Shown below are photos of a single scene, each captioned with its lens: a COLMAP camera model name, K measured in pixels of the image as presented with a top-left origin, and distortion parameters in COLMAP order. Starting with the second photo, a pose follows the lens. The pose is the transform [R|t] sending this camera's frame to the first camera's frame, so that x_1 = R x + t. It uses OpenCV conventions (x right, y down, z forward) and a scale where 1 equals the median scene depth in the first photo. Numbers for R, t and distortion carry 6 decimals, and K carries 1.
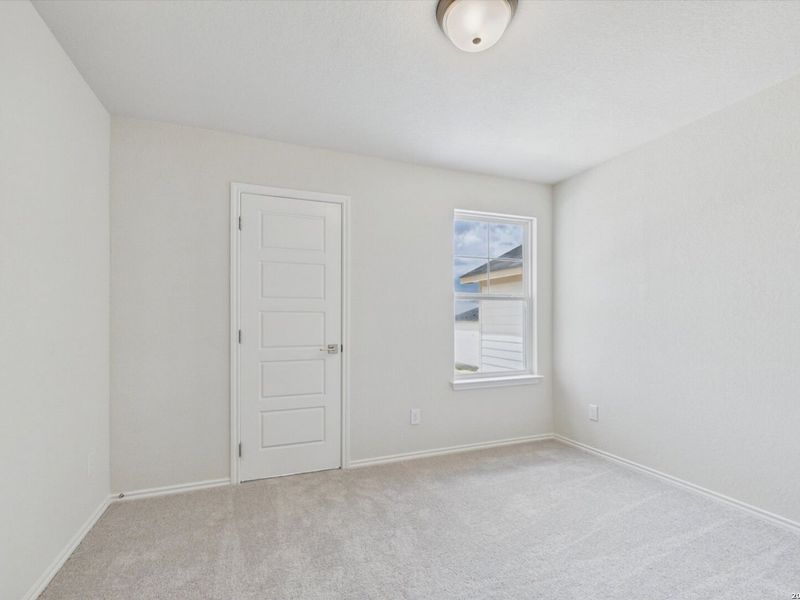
lens RADIAL K [[380.9, 0, 400.1], [0, 380.9, 316.5], [0, 0, 1]] dist [0.002177, 0.000062]
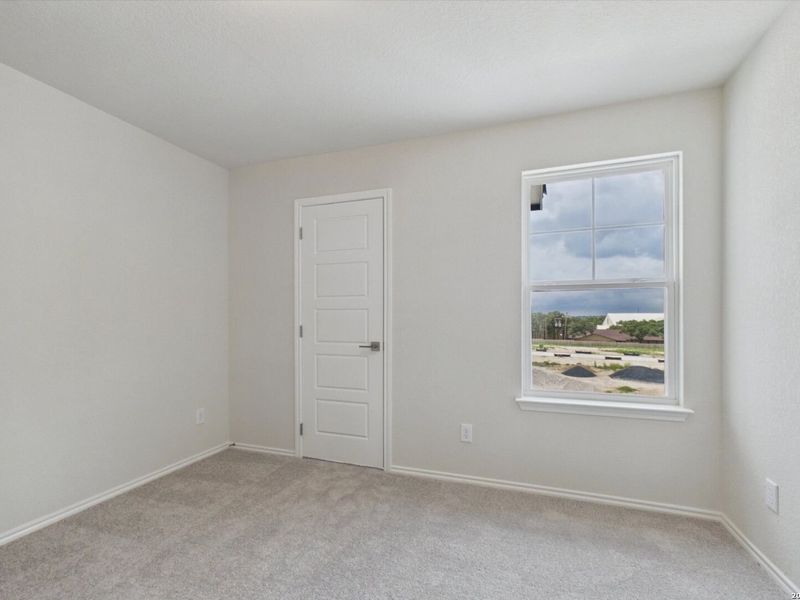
lens RADIAL K [[370.7, 0, 398.1], [0, 370.7, 317.5], [0, 0, 1]] dist [0.003245, 0.000085]
pose [[0.757616, -0.001432, -0.652699, 0.499158], [0.000660, 0.999999, -0.001427, 0.011795], [0.652701, 0.000650, 0.757616, 0.312002]]
